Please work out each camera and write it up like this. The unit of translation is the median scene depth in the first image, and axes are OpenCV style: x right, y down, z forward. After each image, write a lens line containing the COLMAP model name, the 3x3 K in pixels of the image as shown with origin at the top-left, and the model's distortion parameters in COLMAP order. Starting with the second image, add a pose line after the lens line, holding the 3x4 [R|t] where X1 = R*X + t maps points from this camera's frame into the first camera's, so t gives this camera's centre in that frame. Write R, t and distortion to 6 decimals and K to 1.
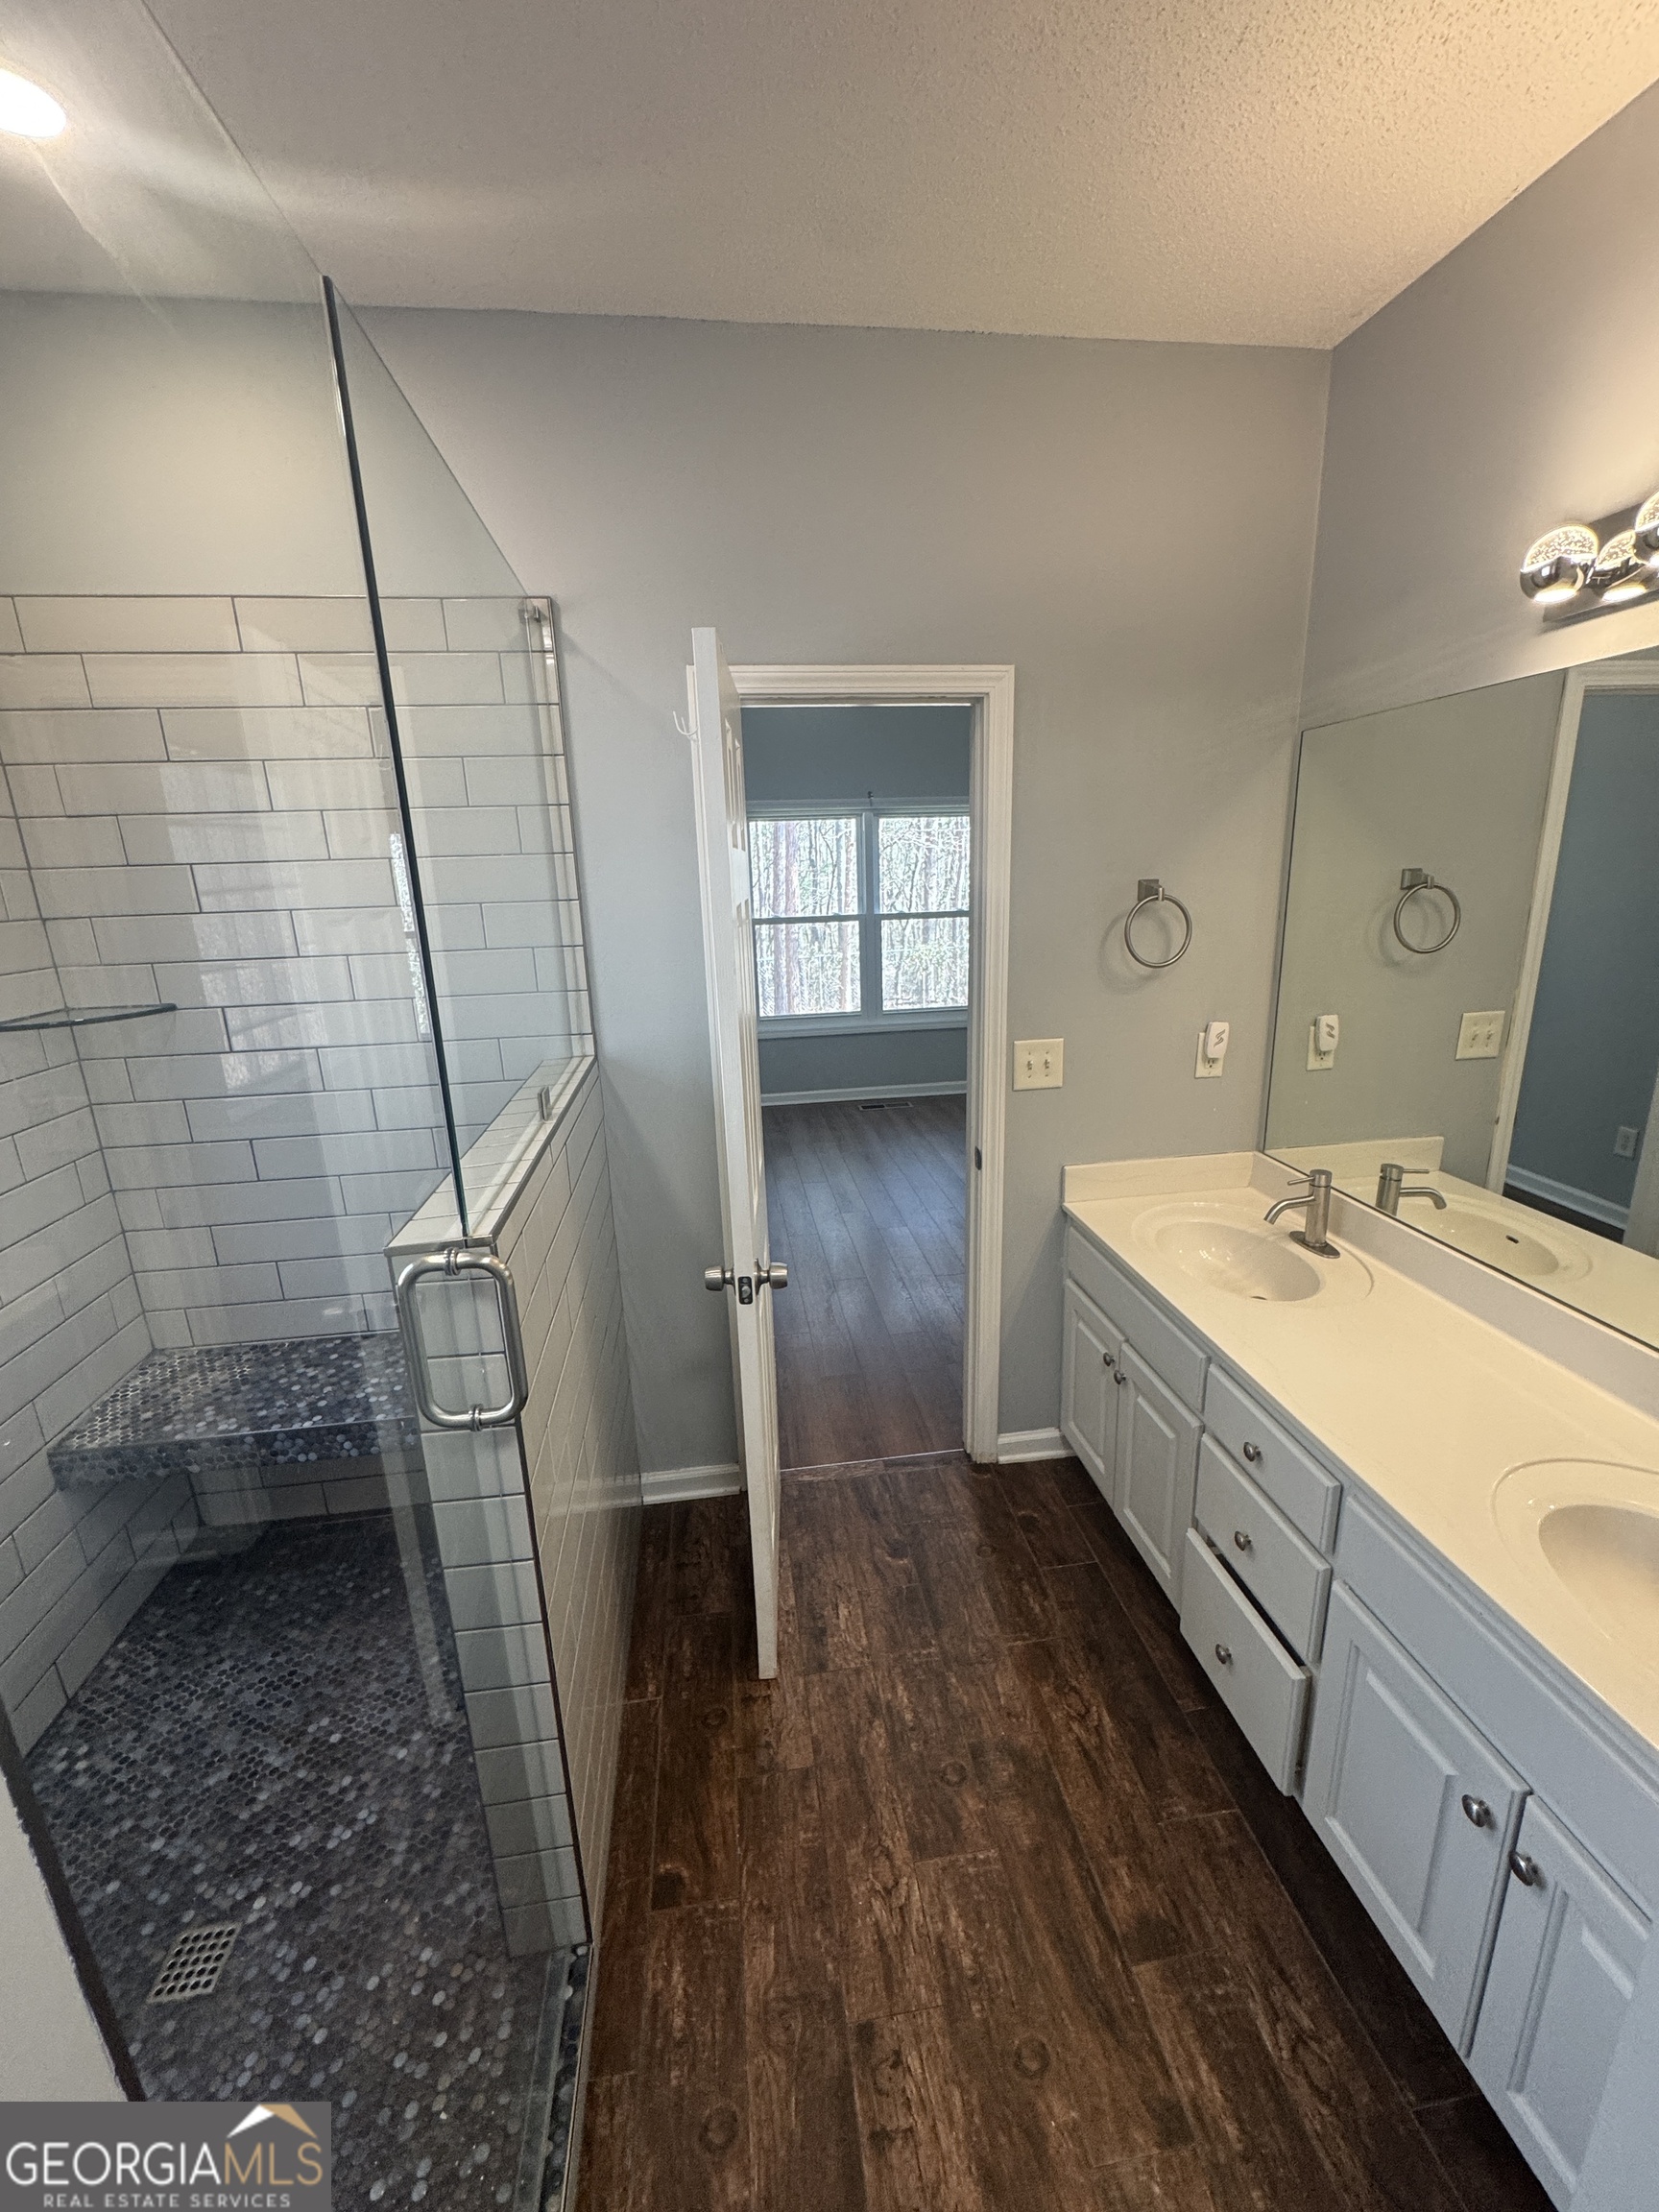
lens RADIAL K [[881.5, 0, 828.9], [0, 881.5, 1099.9], [0, 0, 1]] dist [-0.002280, 0.000462]
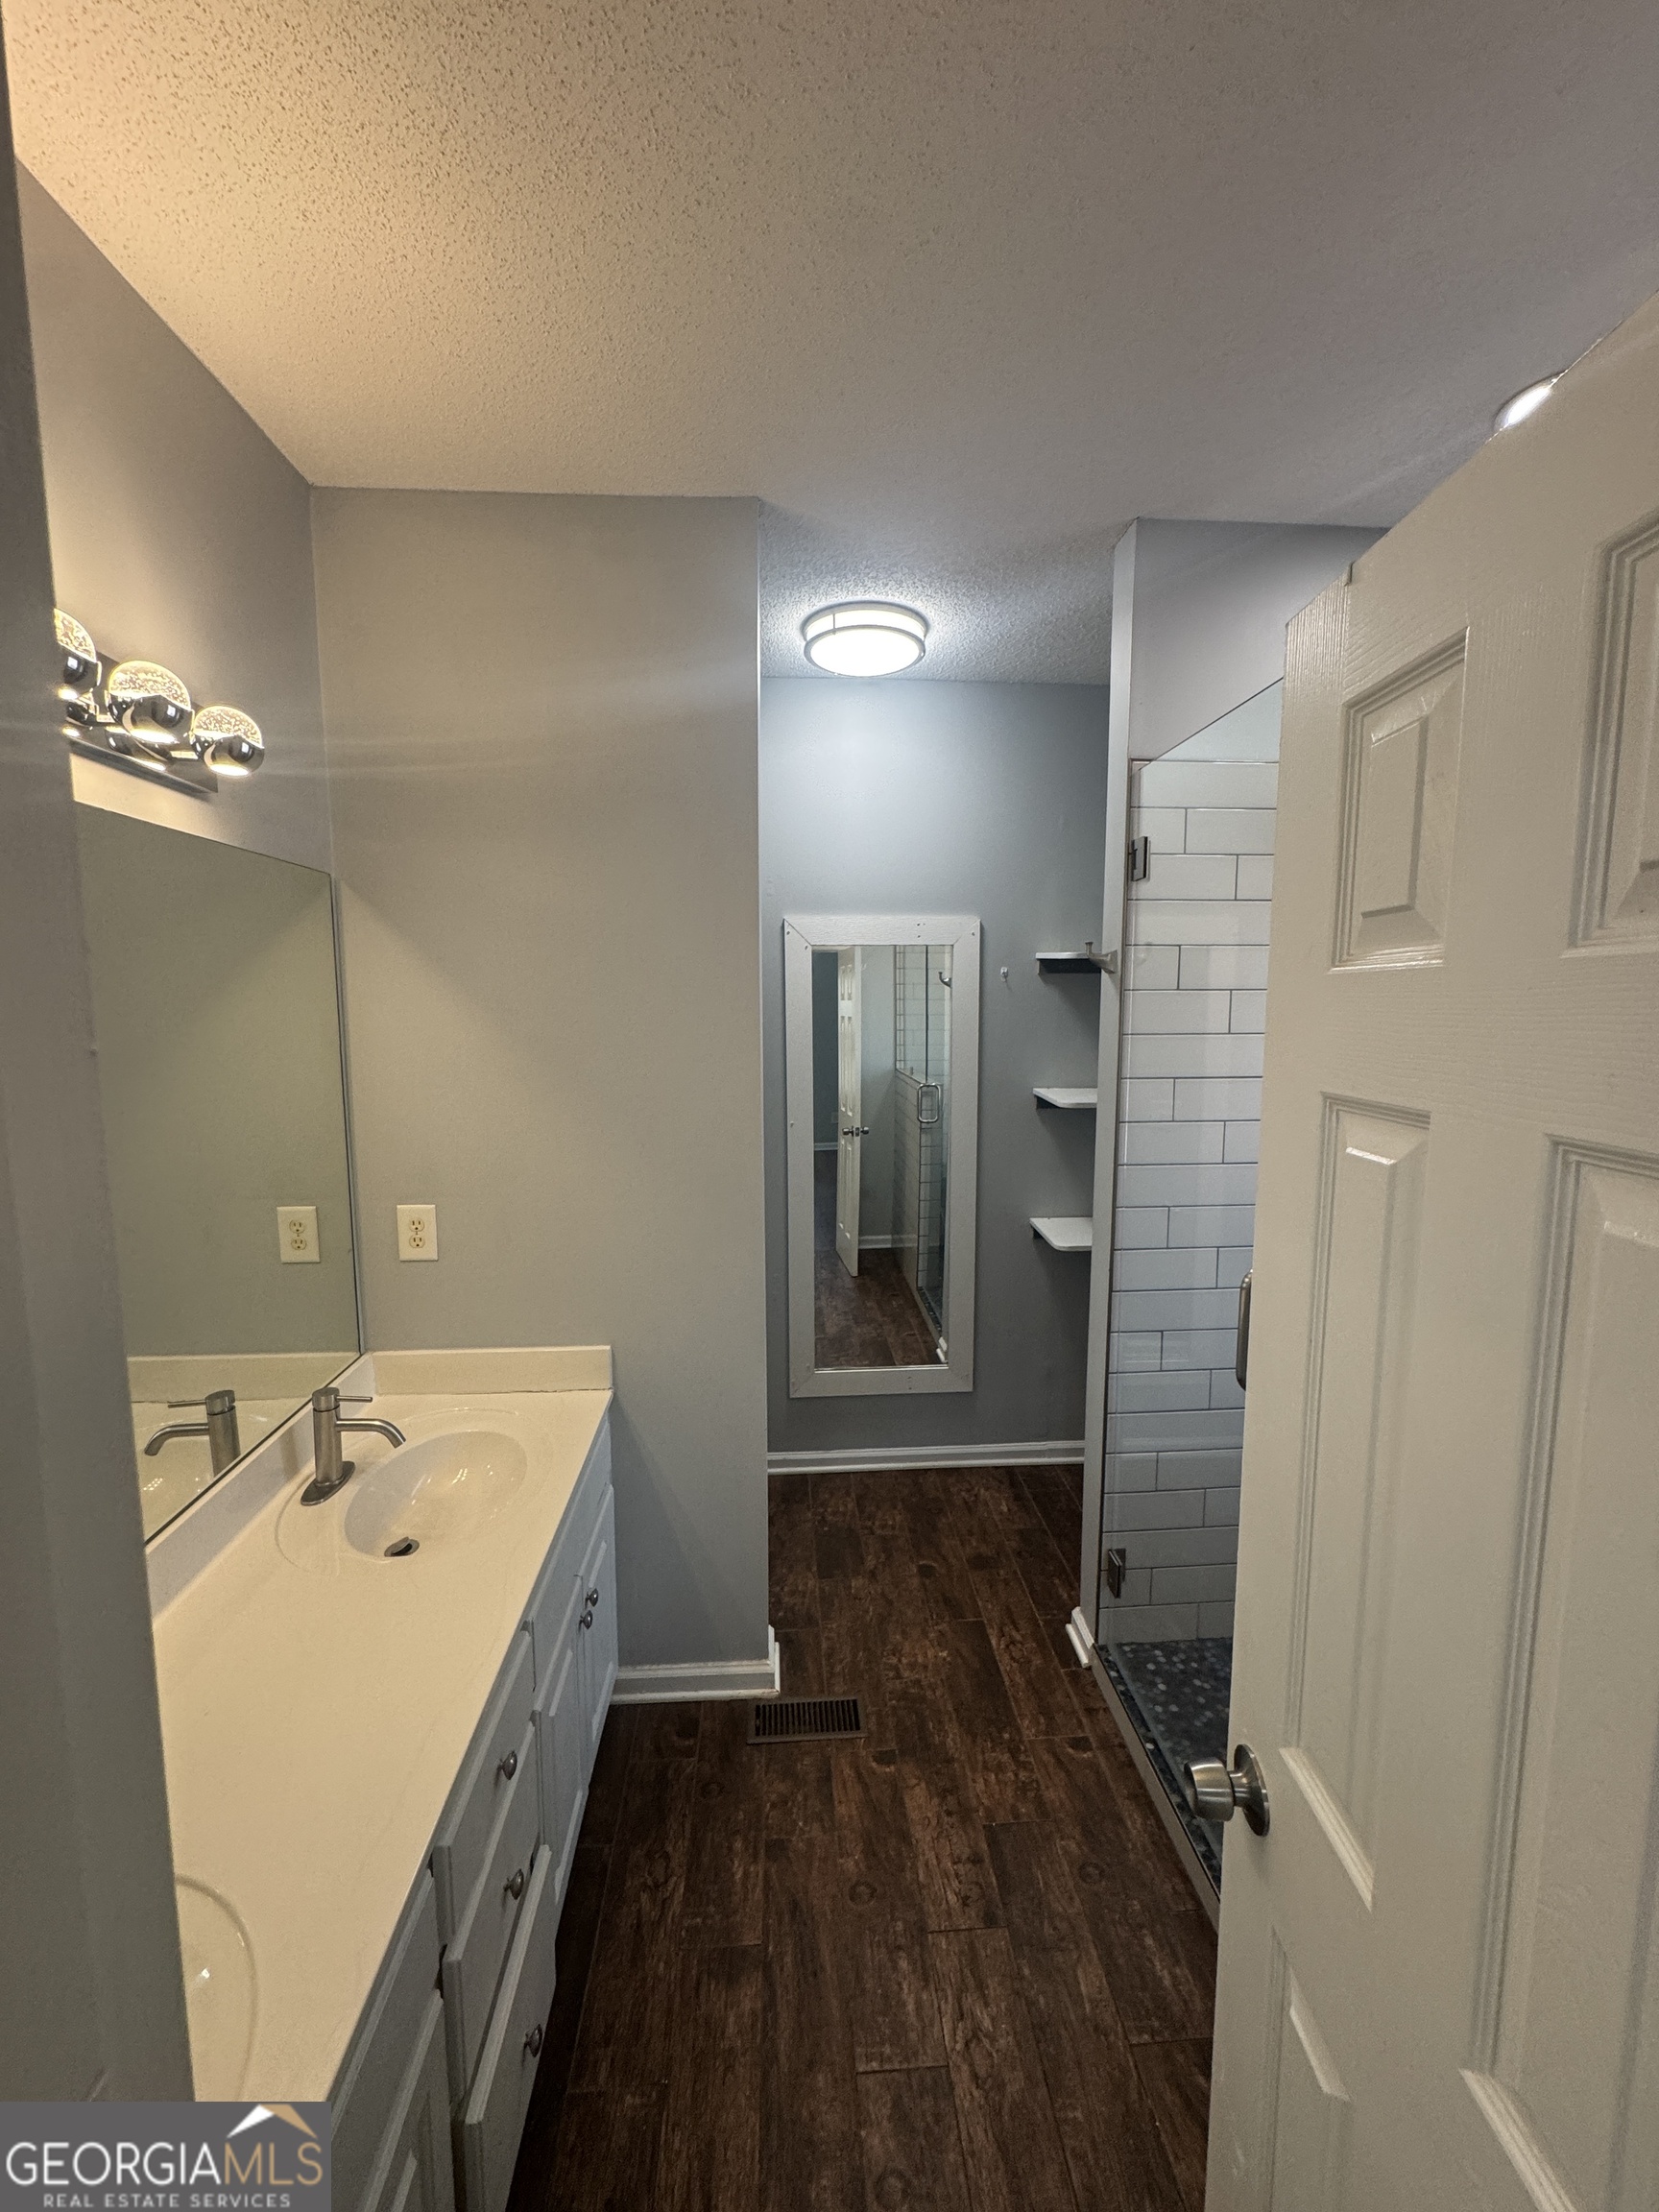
lens RADIAL K [[881.5, 0, 827.2], [0, 881.5, 1100.7], [0, 0, 1]] dist [-0.002280, 0.000462]
pose [[-0.997054, 0.023654, 0.072967, 0.145065], [0.048323, 0.932463, 0.358020, -0.452095], [-0.059571, 0.360491, -0.930858, 1.652695]]
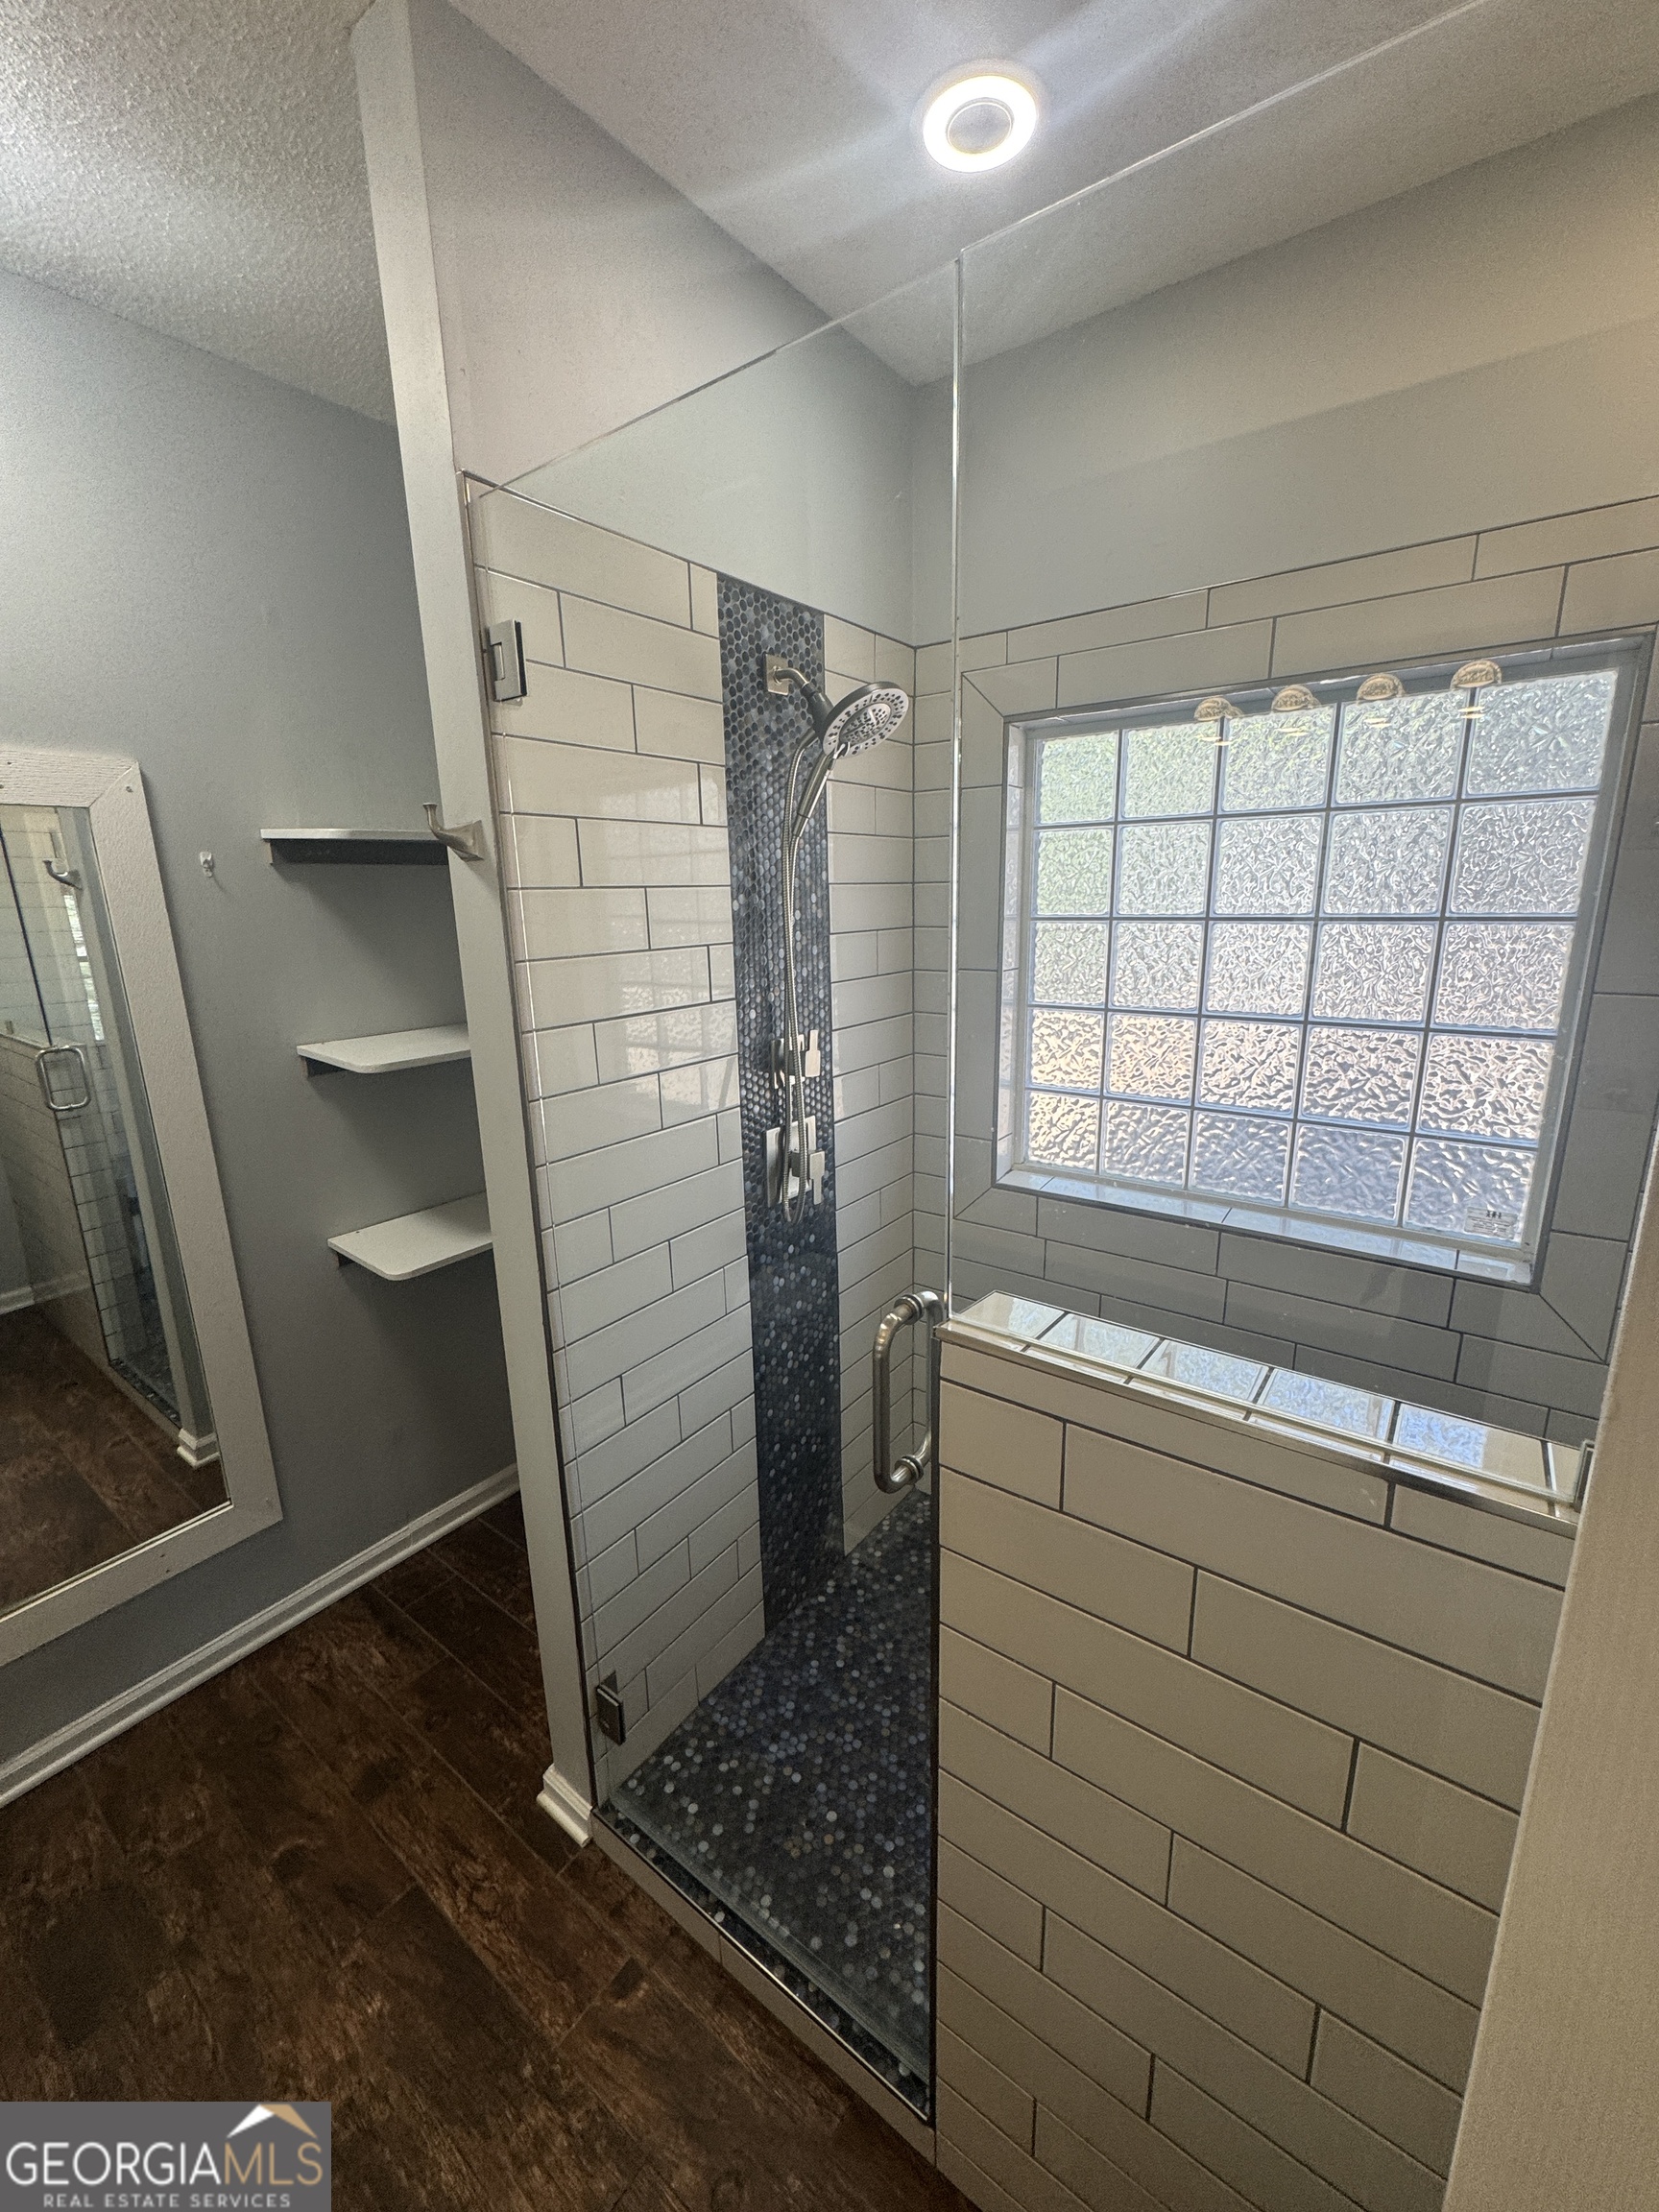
lens RADIAL K [[881.5, 0, 835.3], [0, 881.5, 1104.4], [0, 0, 1]] dist [-0.002280, 0.000462]
pose [[-0.695553, 0.206536, -0.688149, 0.185652], [-0.145037, 0.897710, 0.416030, -0.297156], [0.703684, 0.389178, -0.594449, 1.038456]]
